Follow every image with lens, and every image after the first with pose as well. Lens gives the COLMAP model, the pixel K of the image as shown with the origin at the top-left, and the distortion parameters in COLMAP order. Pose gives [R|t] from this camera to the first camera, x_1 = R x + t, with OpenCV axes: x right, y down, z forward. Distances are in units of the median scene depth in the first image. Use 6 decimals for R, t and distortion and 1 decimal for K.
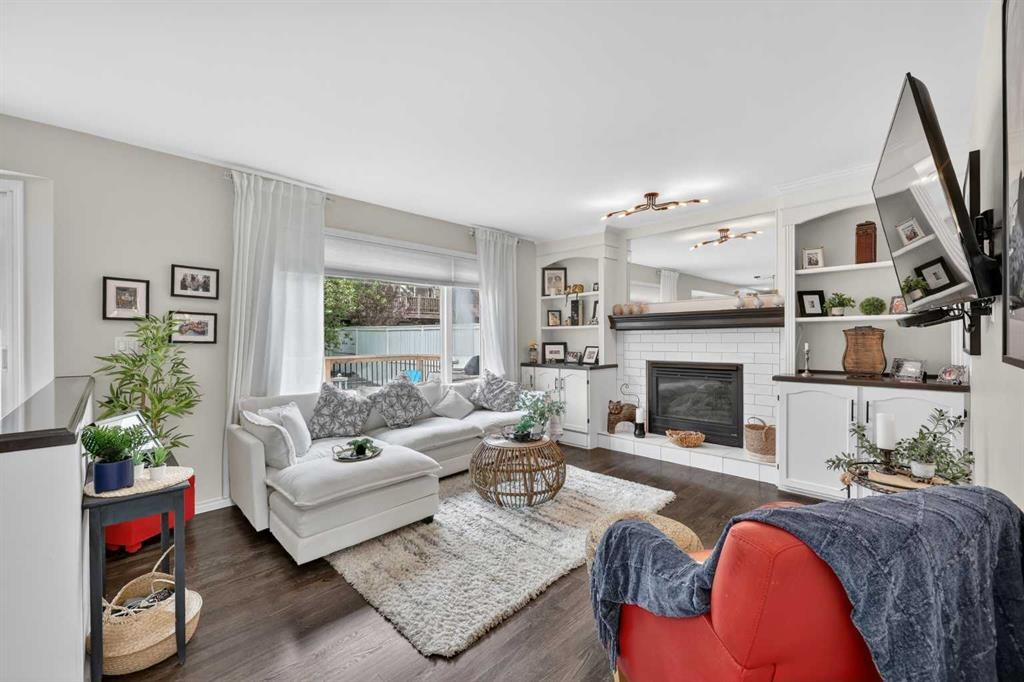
lens RADIAL K [[410.2, 0, 513.3], [0, 410.2, 339.1], [0, 0, 1]] dist [-0.005246, 0.000344]
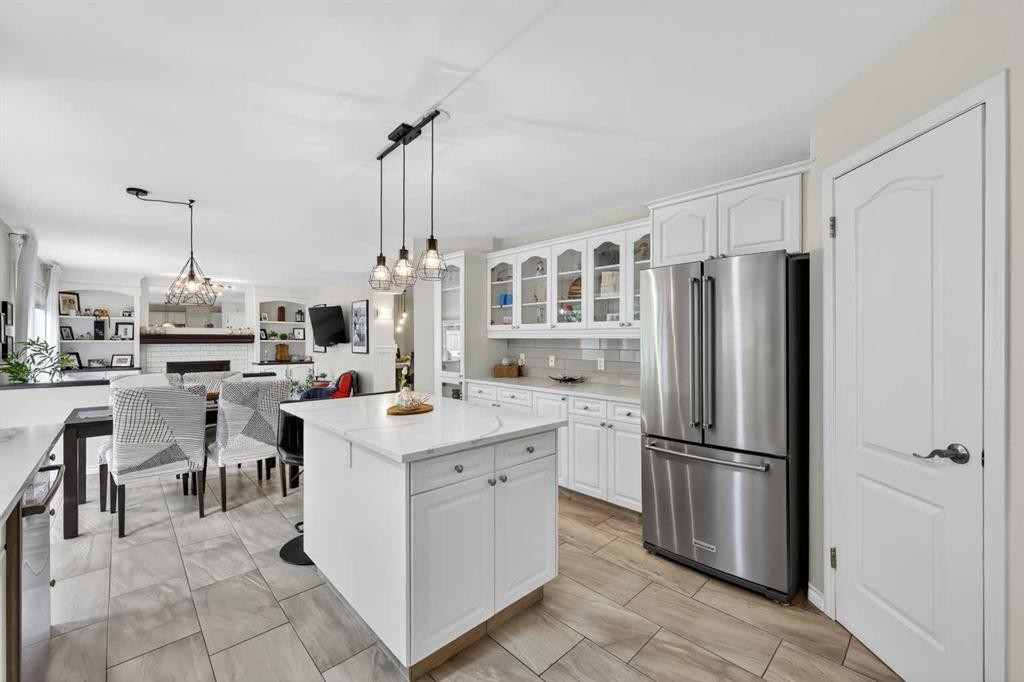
lens RADIAL K [[410.2, 0, 515.1], [0, 410.2, 340.2], [0, 0, 1]] dist [-0.005246, 0.000344]
pose [[-0.007251, 0.005879, 0.999956, -1.391064], [-0.000237, 0.999983, -0.005881, -0.028255], [-0.999974, -0.000280, -0.007249, -0.413493]]
